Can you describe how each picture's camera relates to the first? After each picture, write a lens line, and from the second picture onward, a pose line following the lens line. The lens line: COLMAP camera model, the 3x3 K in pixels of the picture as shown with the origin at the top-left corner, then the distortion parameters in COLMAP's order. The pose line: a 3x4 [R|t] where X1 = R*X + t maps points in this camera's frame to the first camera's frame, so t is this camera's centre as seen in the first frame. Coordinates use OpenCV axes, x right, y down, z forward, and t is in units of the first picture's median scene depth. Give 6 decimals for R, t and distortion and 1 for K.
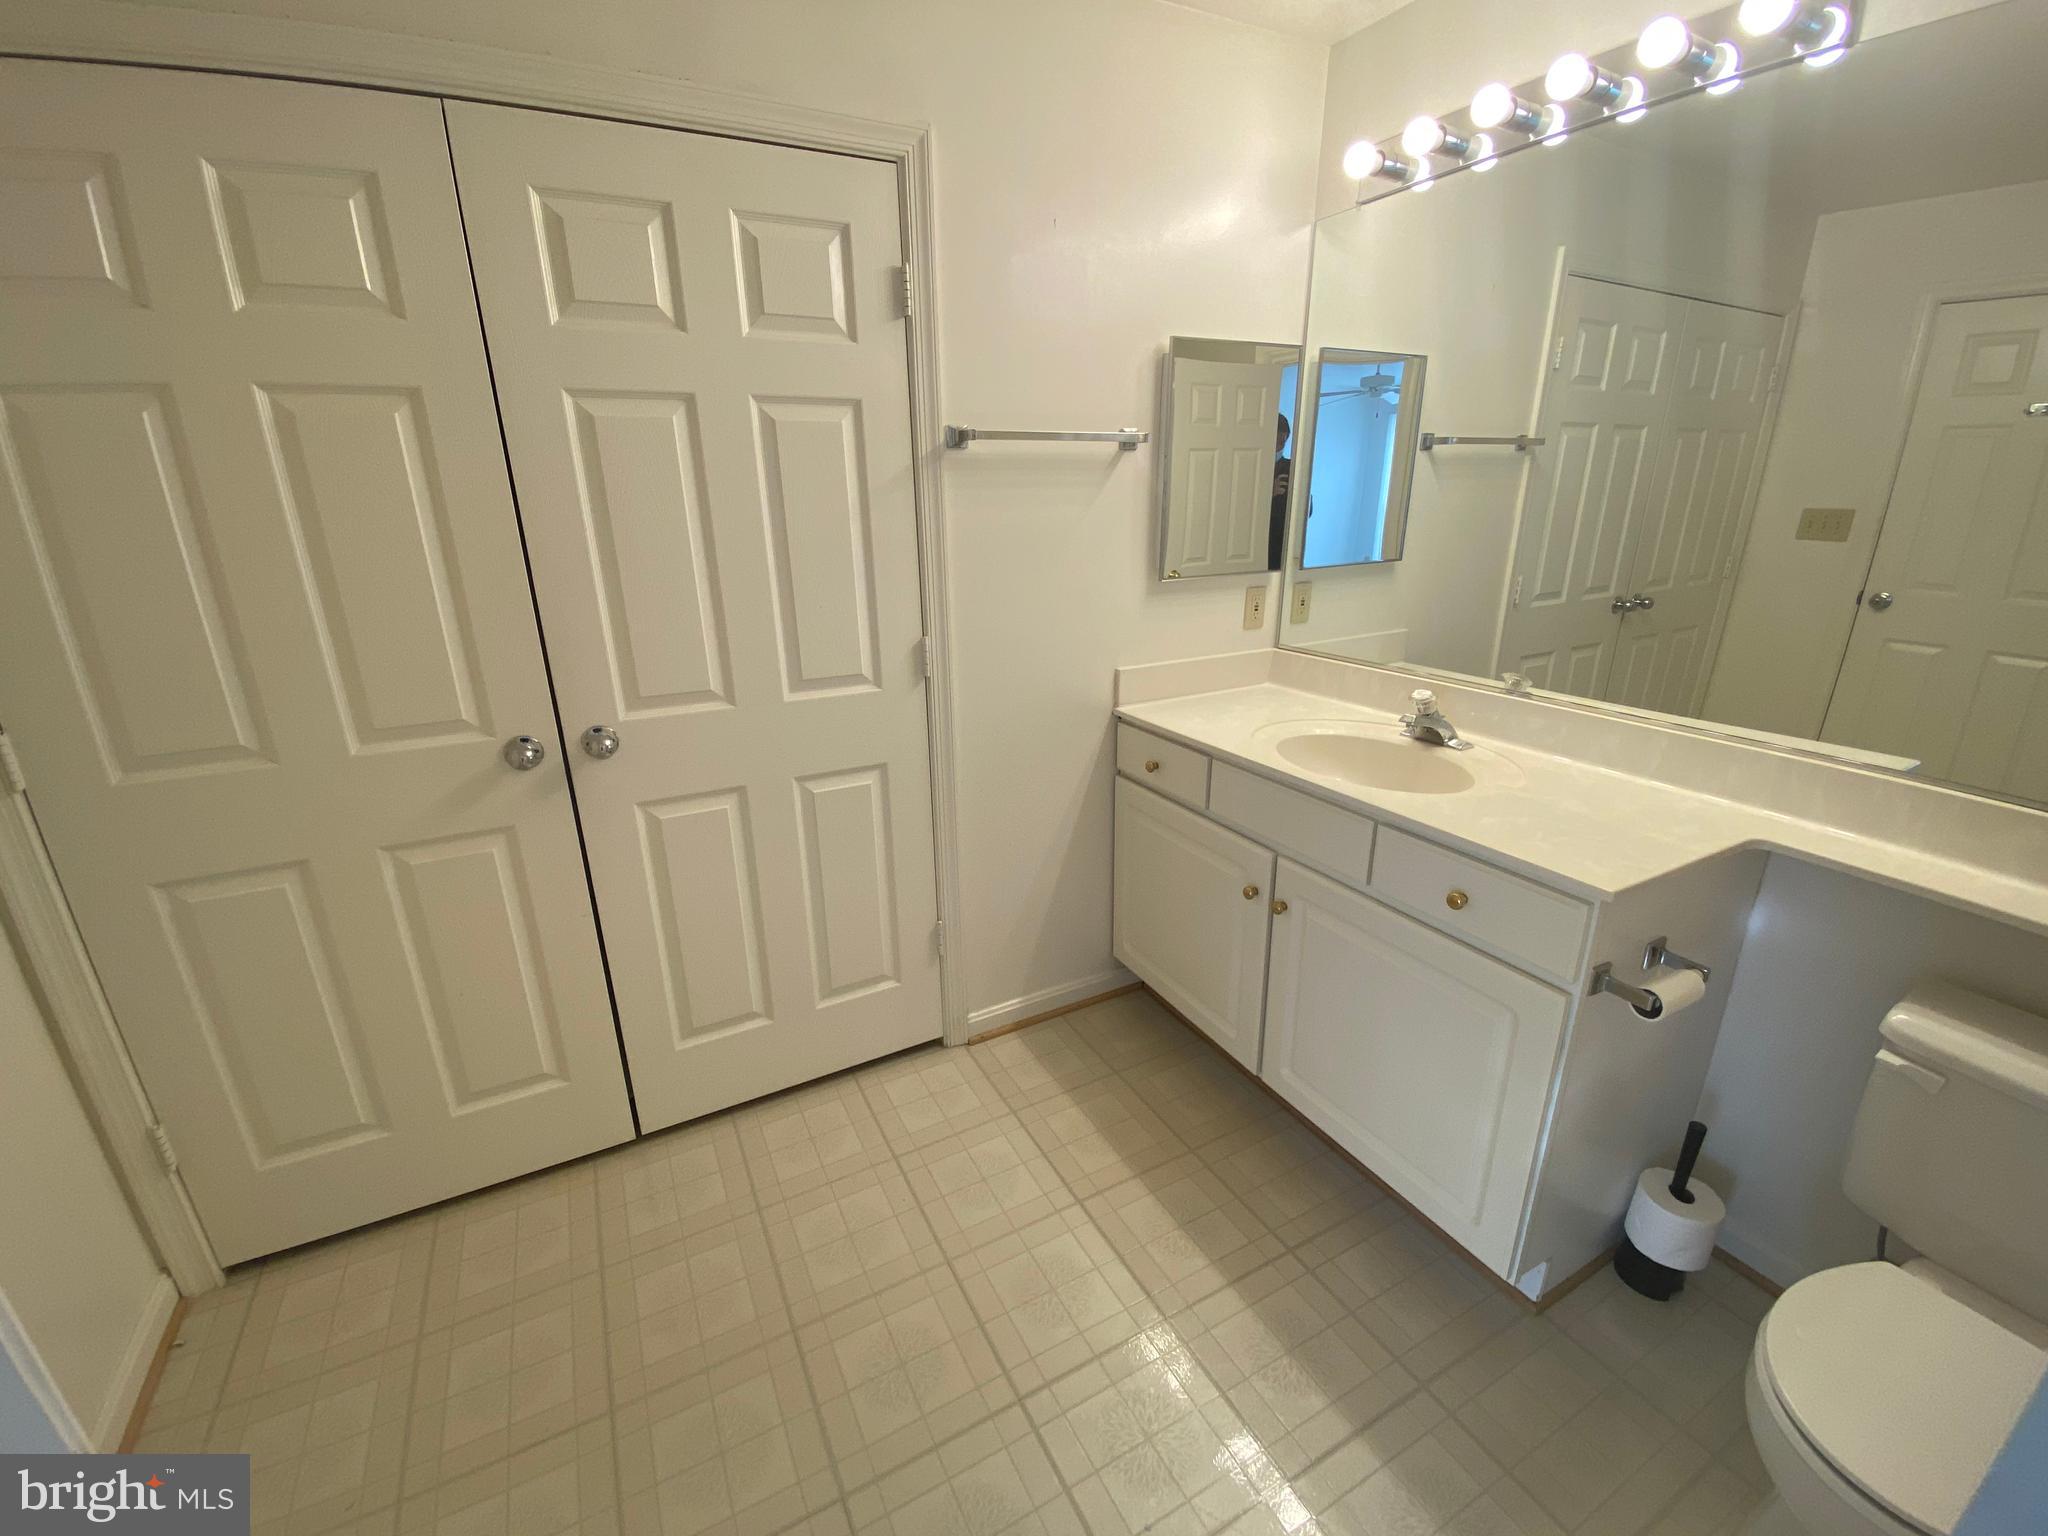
lens RADIAL K [[839.4, 0, 1014.9], [0, 839.4, 769.7], [0, 0, 1]] dist [0.038017, -0.032622]
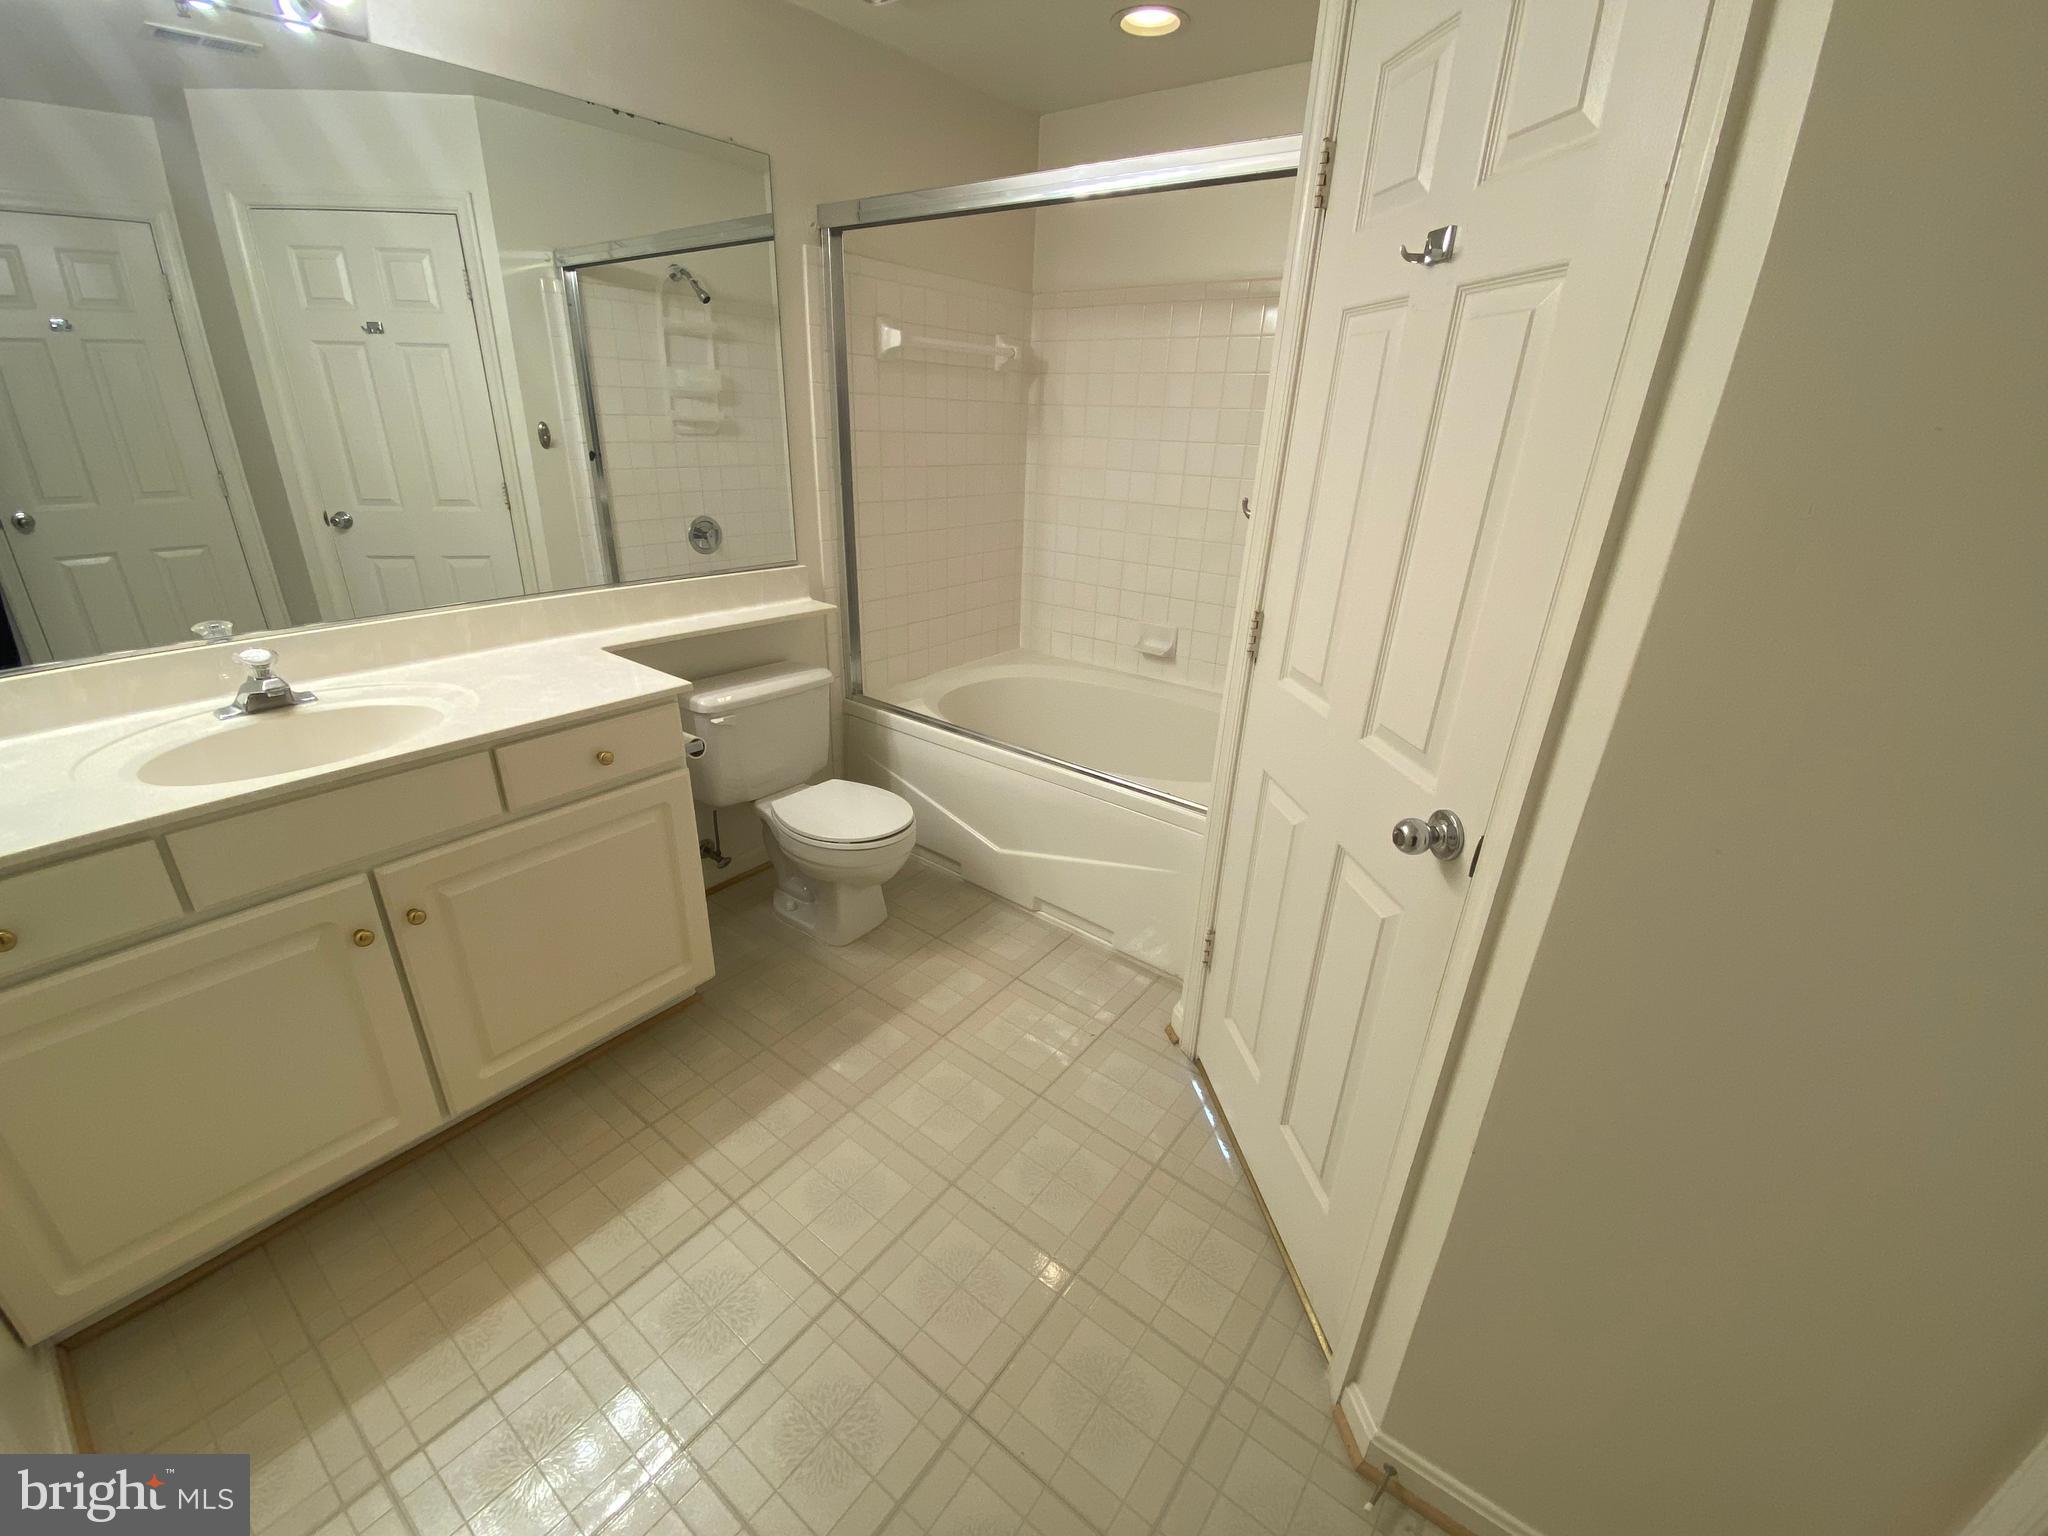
lens RADIAL K [[839.4, 0, 1014.9], [0, 839.4, 769.7], [0, 0, 1]] dist [0.038017, -0.032622]
pose [[-0.414995, -0.353161, 0.838485, -0.587186], [0.266684, 0.833894, 0.483218, -0.205665], [-0.869861, 0.424144, -0.251879, 0.630121]]
